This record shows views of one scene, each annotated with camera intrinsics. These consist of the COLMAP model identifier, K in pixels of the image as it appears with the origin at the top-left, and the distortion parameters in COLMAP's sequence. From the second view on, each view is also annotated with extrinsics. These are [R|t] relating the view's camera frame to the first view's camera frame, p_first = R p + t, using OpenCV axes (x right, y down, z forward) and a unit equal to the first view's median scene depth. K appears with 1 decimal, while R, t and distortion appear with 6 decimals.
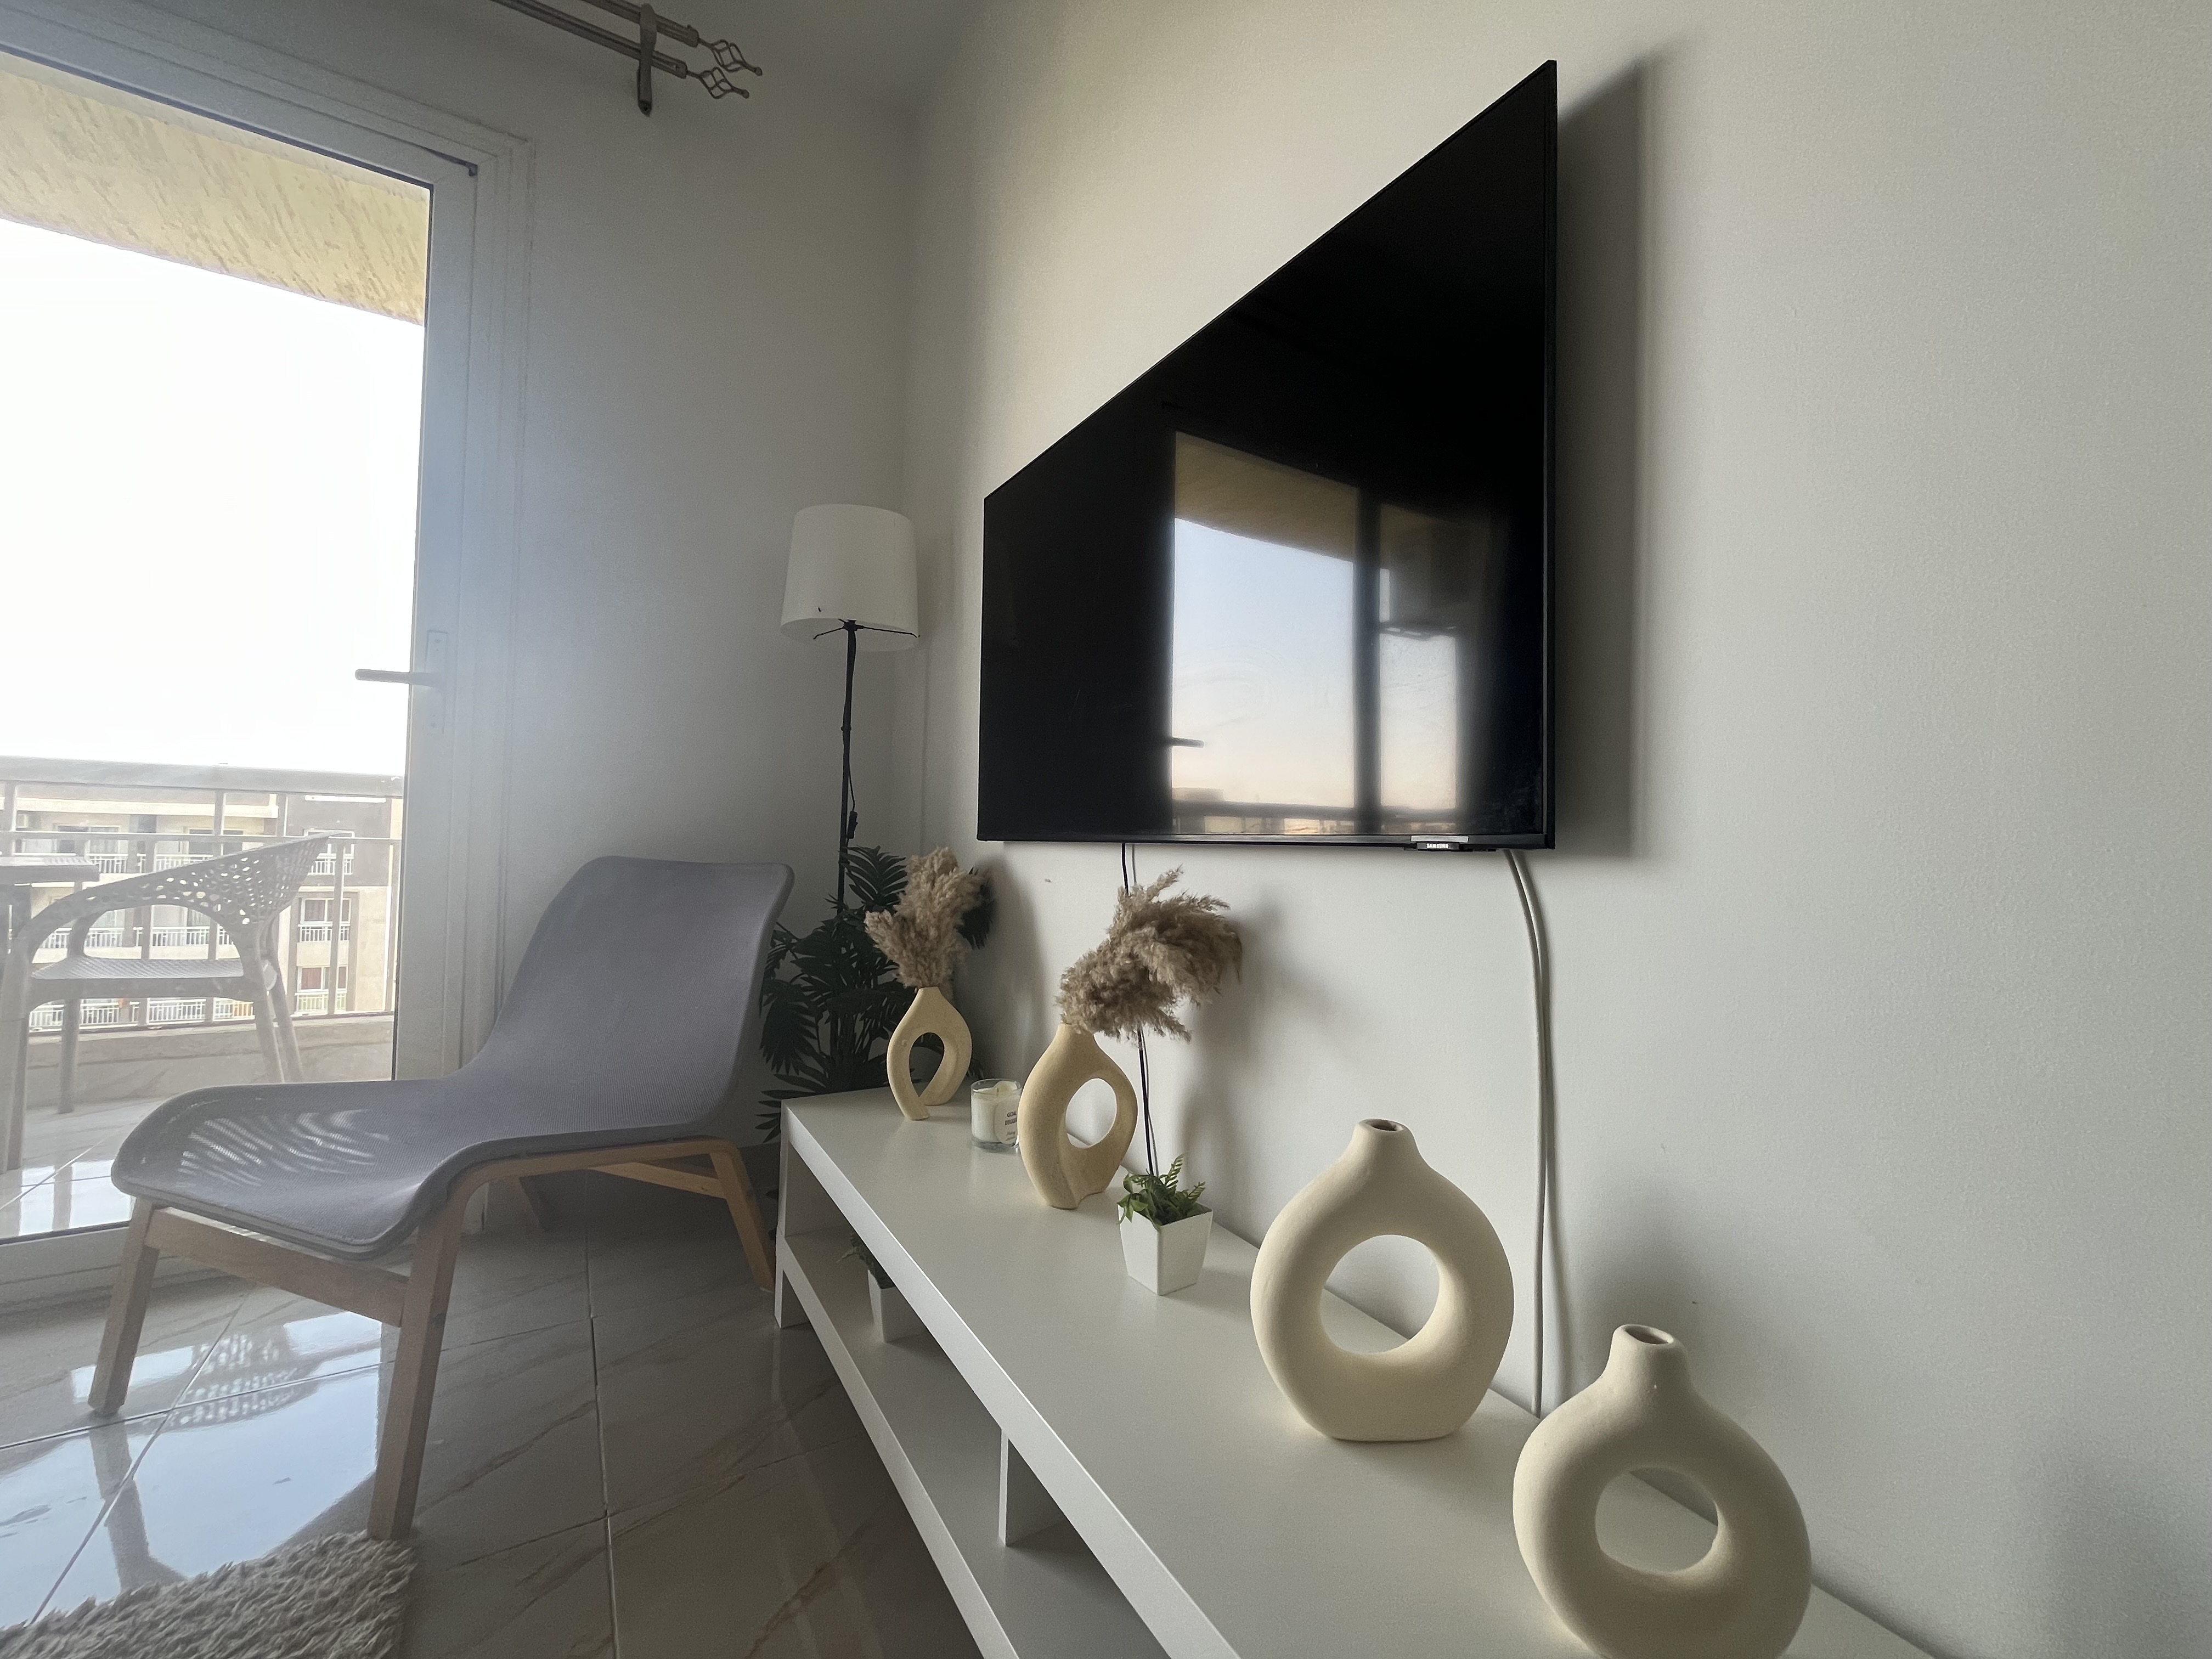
lens RADIAL K [[895.6, 0, 1107.0], [0, 895.6, 823.6], [0, 0, 1]] dist [-0.000801, -0.000243]
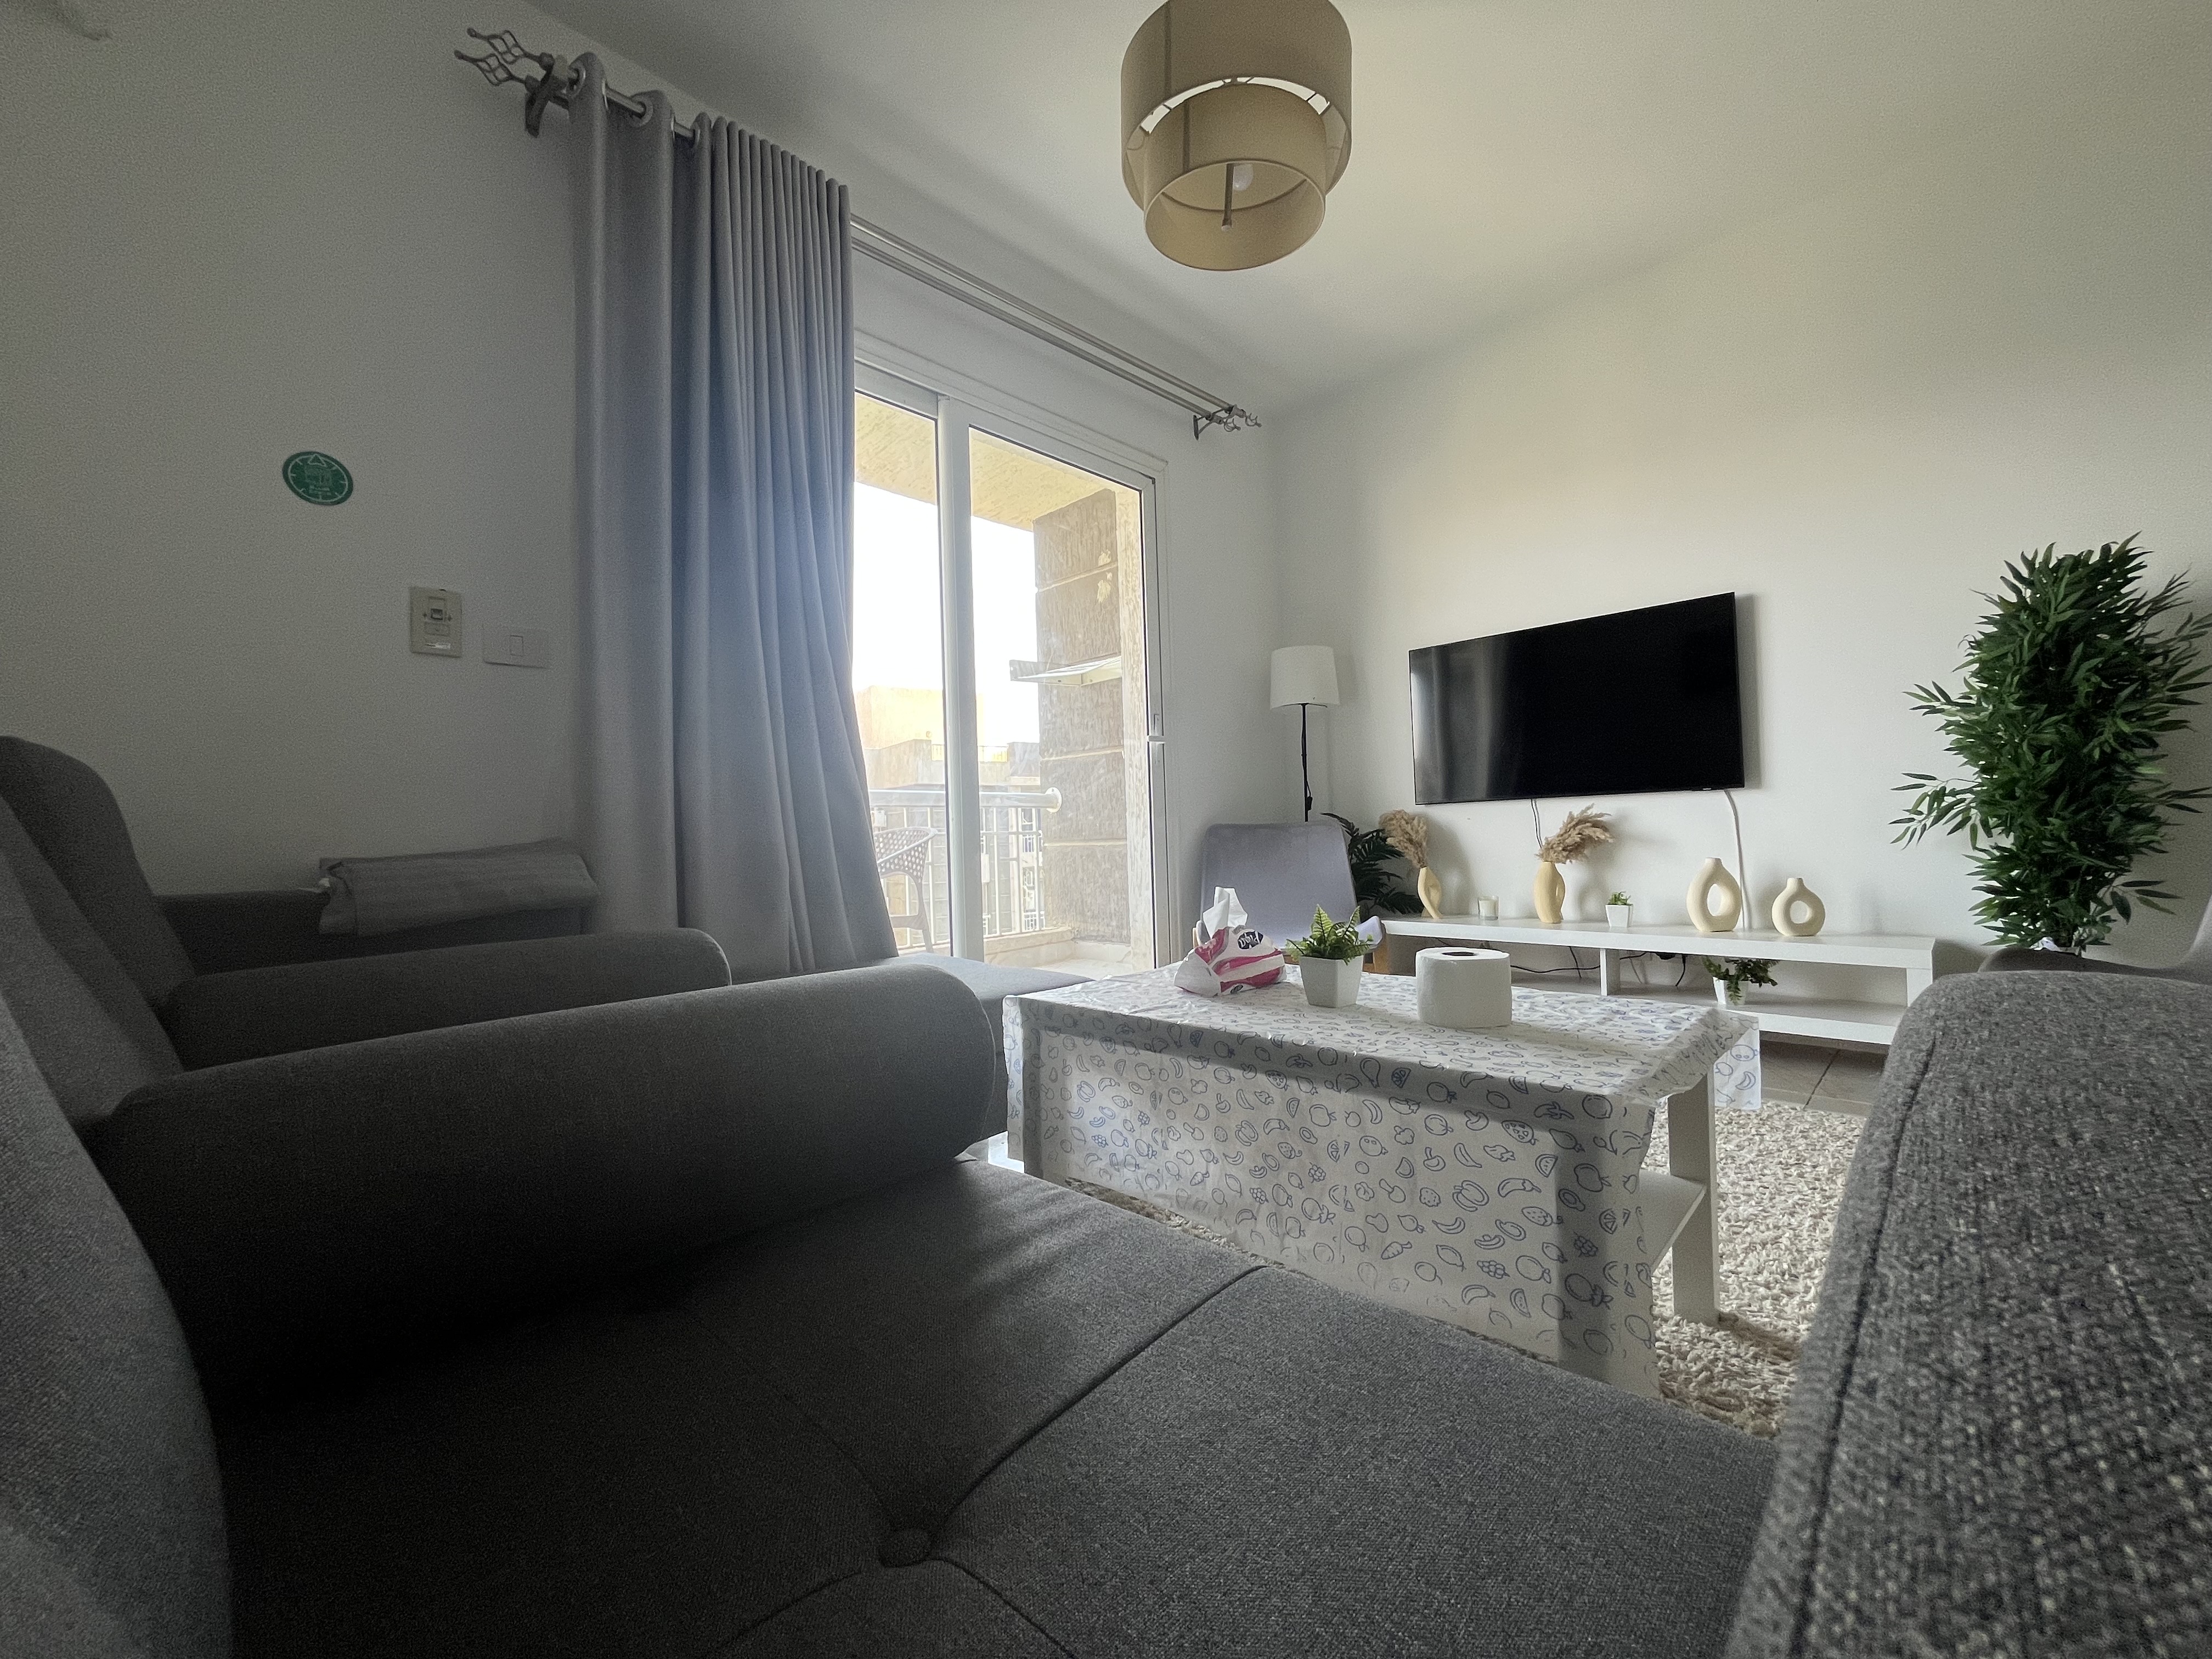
lens RADIAL K [[883.7, 0, 1106.0], [0, 883.7, 829.5], [0, 0, 1]] dist [-0.000826, -0.000167]
pose [[0.971629, -0.052851, 0.230531, -1.763855], [0.048530, 0.998524, 0.024379, -0.015773], [-0.231479, -0.012500, 0.972760, -1.211443]]
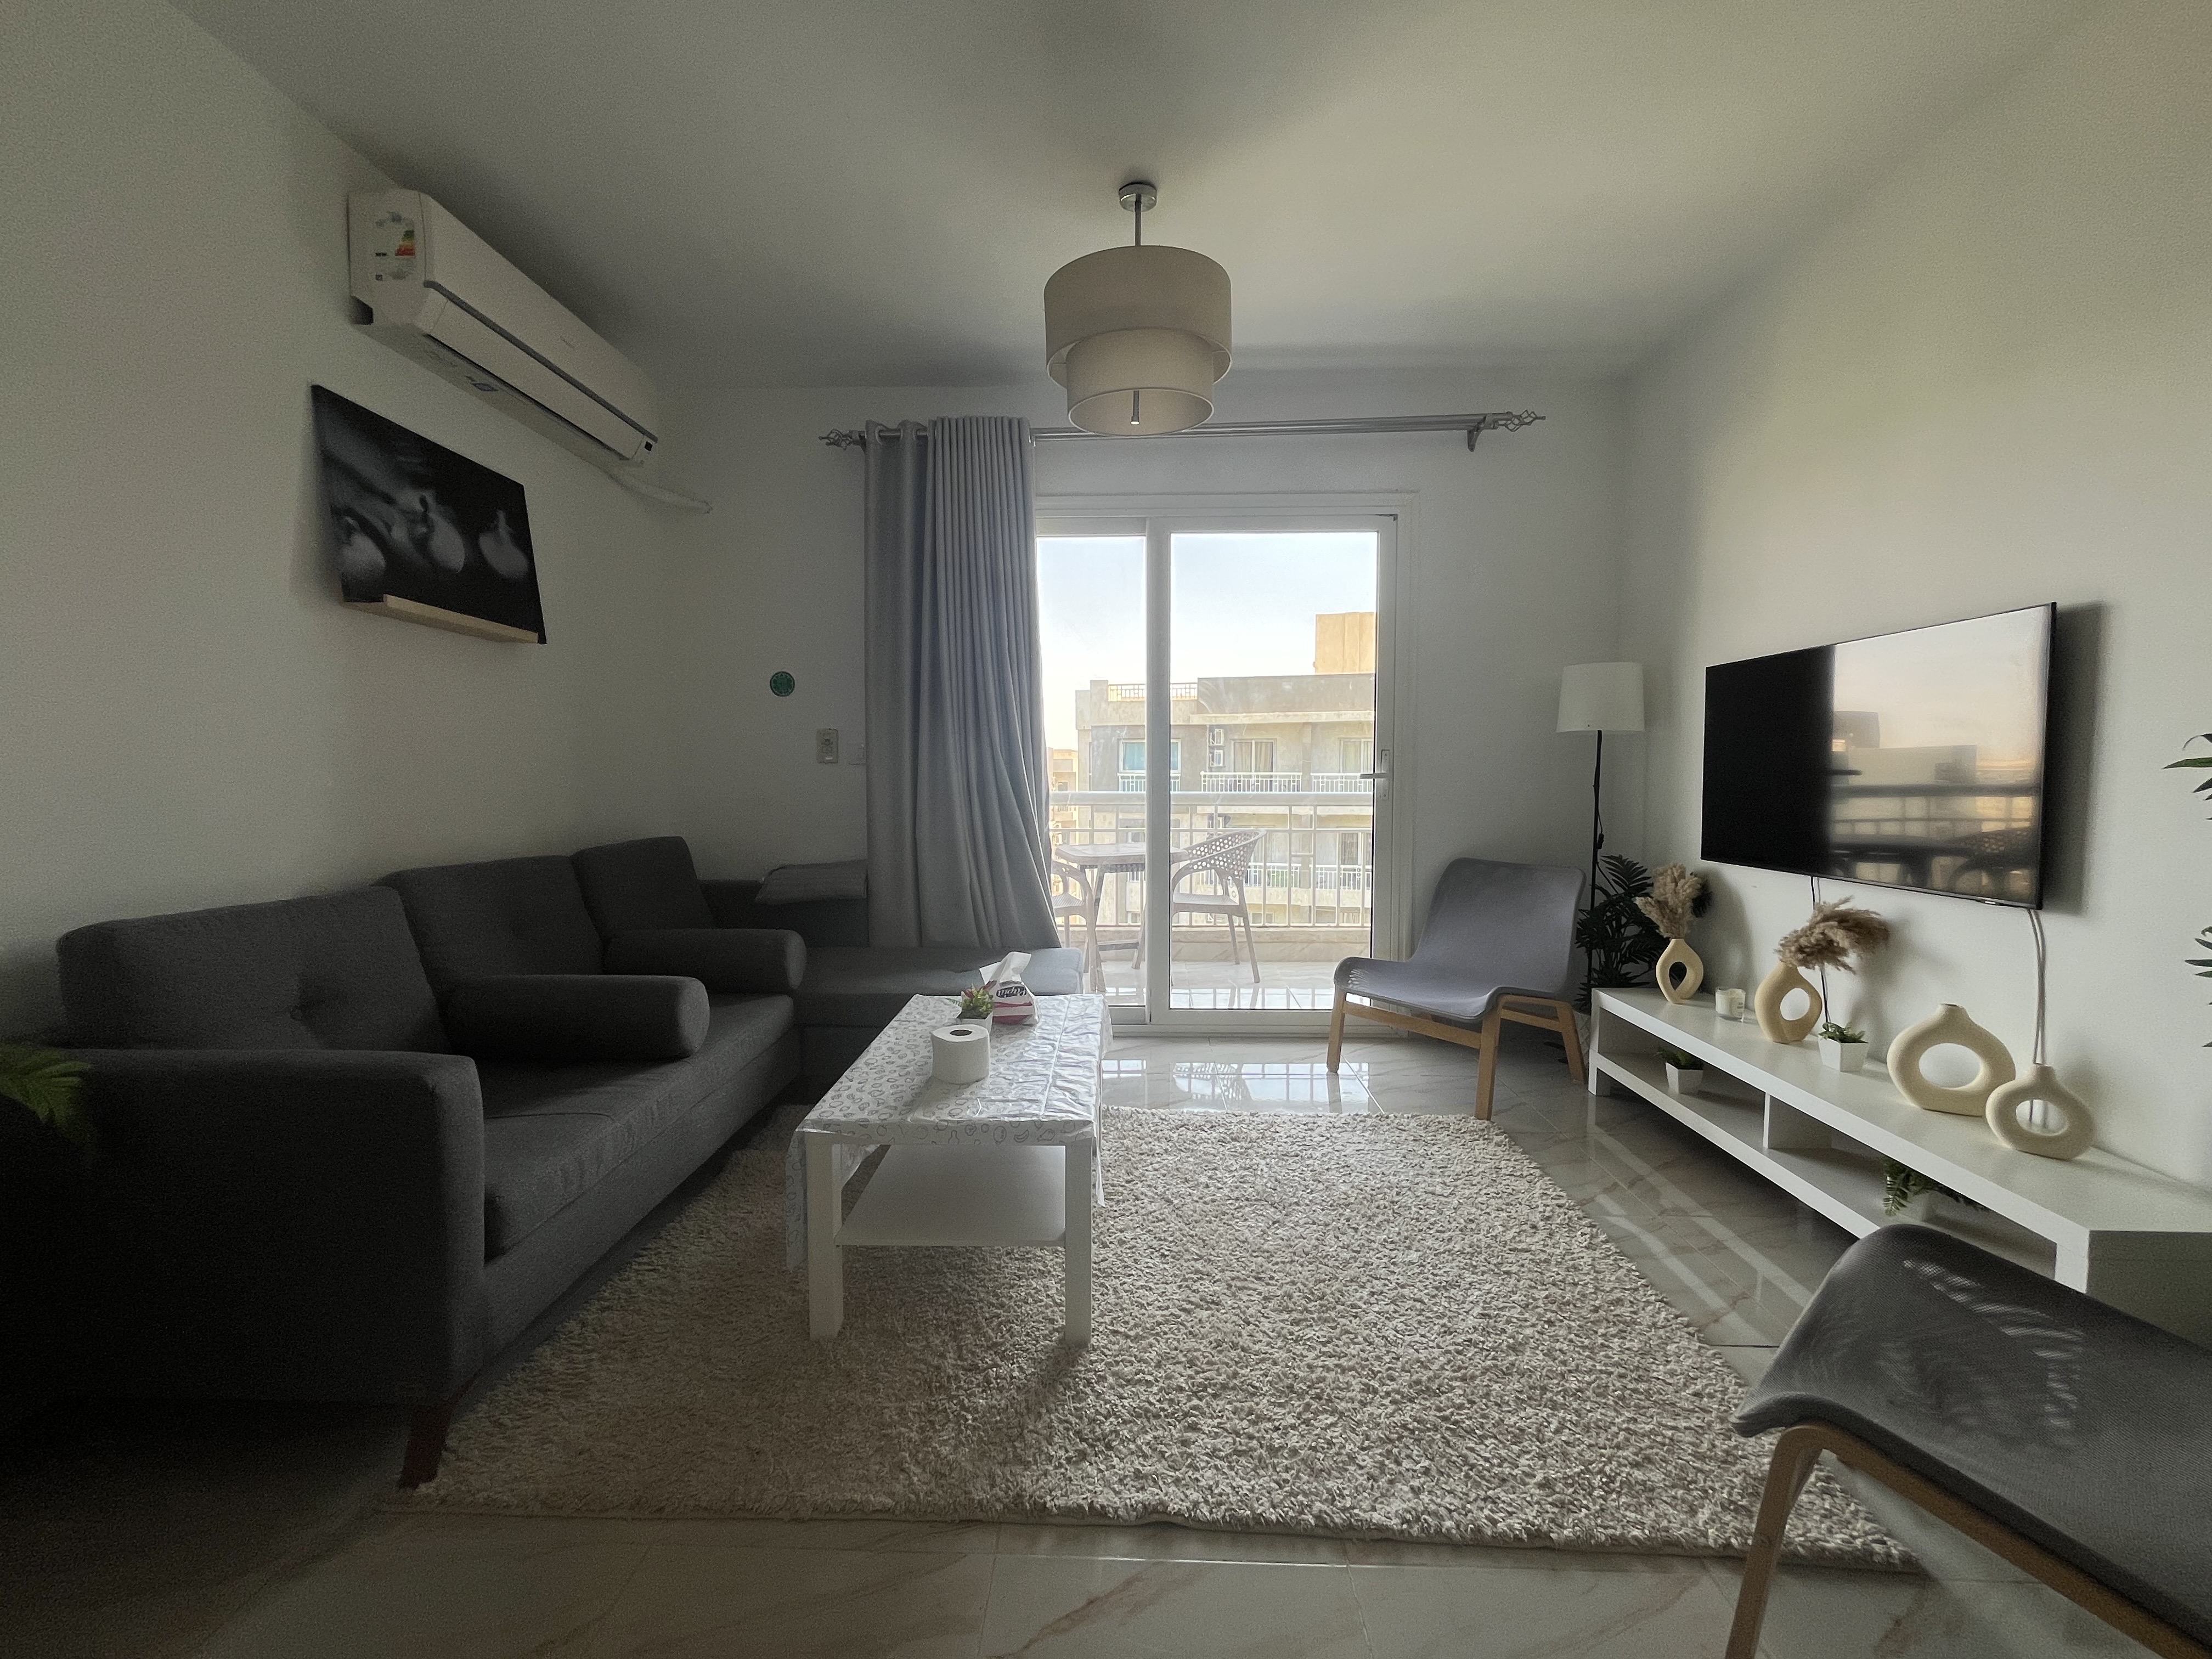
lens RADIAL K [[895.6, 0, 1107.0], [0, 895.6, 823.6], [0, 0, 1]] dist [-0.000801, -0.000243]
pose [[0.833894, 0.004579, -0.551905, -0.185249], [0.036455, 0.997325, 0.063356, -0.266033], [0.550719, -0.072952, 0.831497, -1.454586]]
